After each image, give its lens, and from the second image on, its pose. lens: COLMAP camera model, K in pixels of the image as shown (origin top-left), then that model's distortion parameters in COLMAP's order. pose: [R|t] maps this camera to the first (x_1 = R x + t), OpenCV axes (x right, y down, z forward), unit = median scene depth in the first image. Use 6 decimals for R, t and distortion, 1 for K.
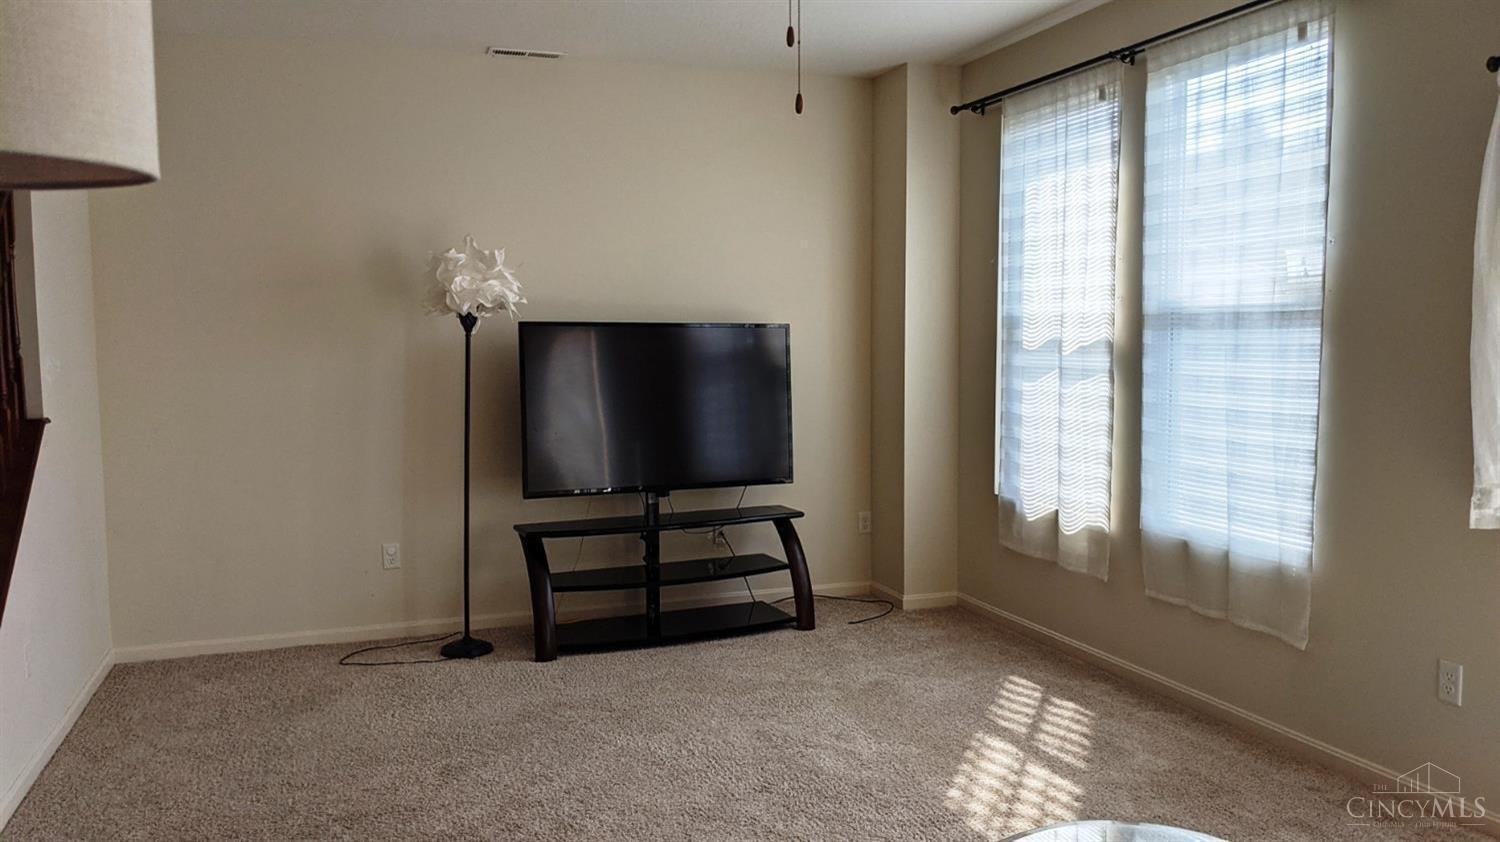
lens RADIAL K [[1153.1, 0, 754.8], [0, 1153.1, 429.5], [0, 0, 1]] dist [0.086829, -0.155381]
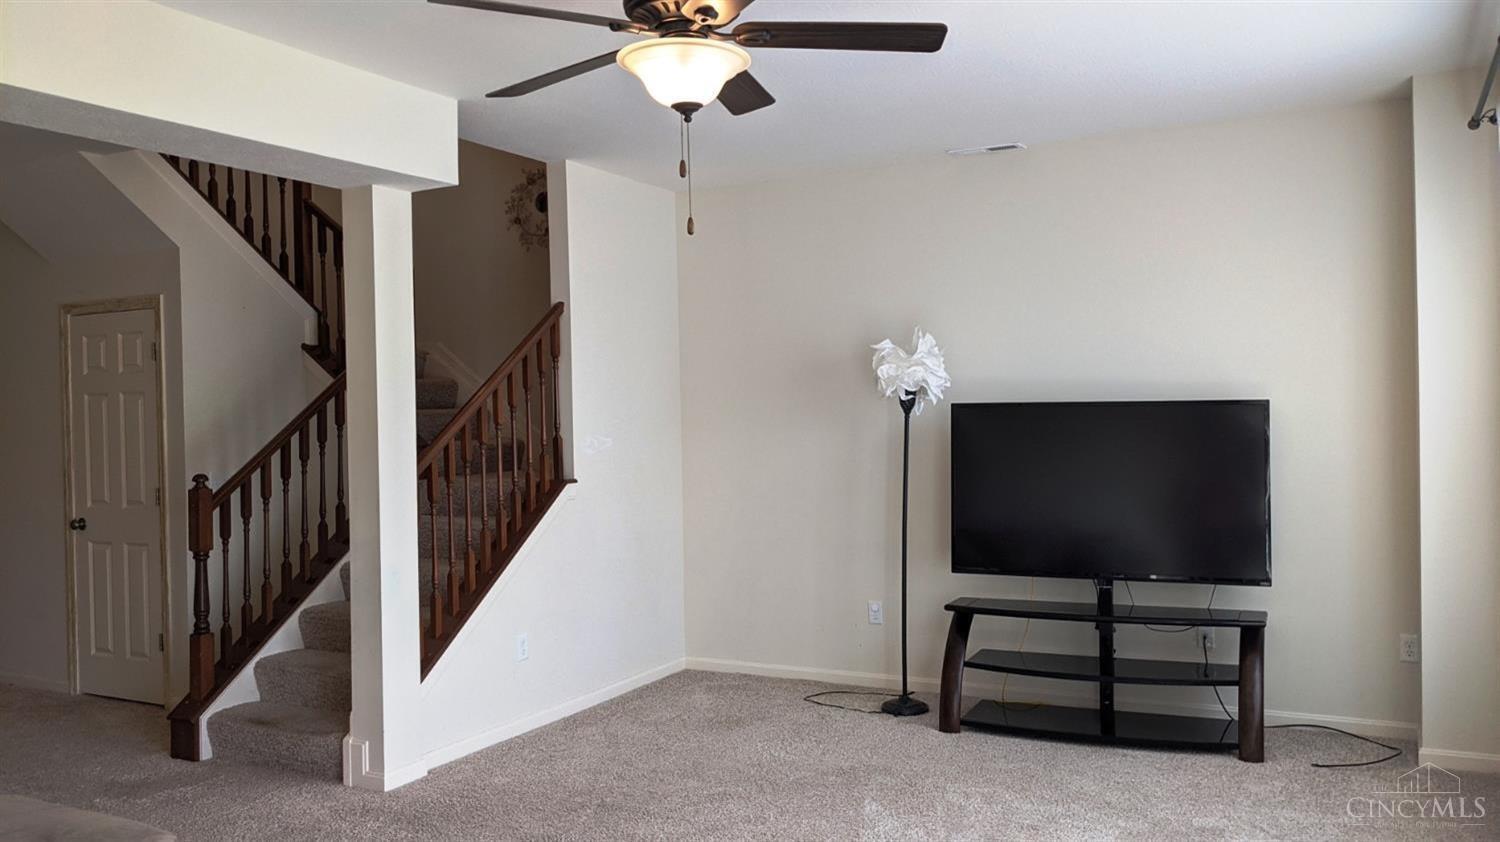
lens RADIAL K [[1153.1, 0, 754.8], [0, 1153.1, 429.5], [0, 0, 1]] dist [0.086829, -0.155381]
pose [[0.693893, 0.006380, -0.720050, 0.427821], [-0.045193, 0.998375, -0.034706, -0.024640], [0.718659, 0.056624, 0.693054, 0.139855]]
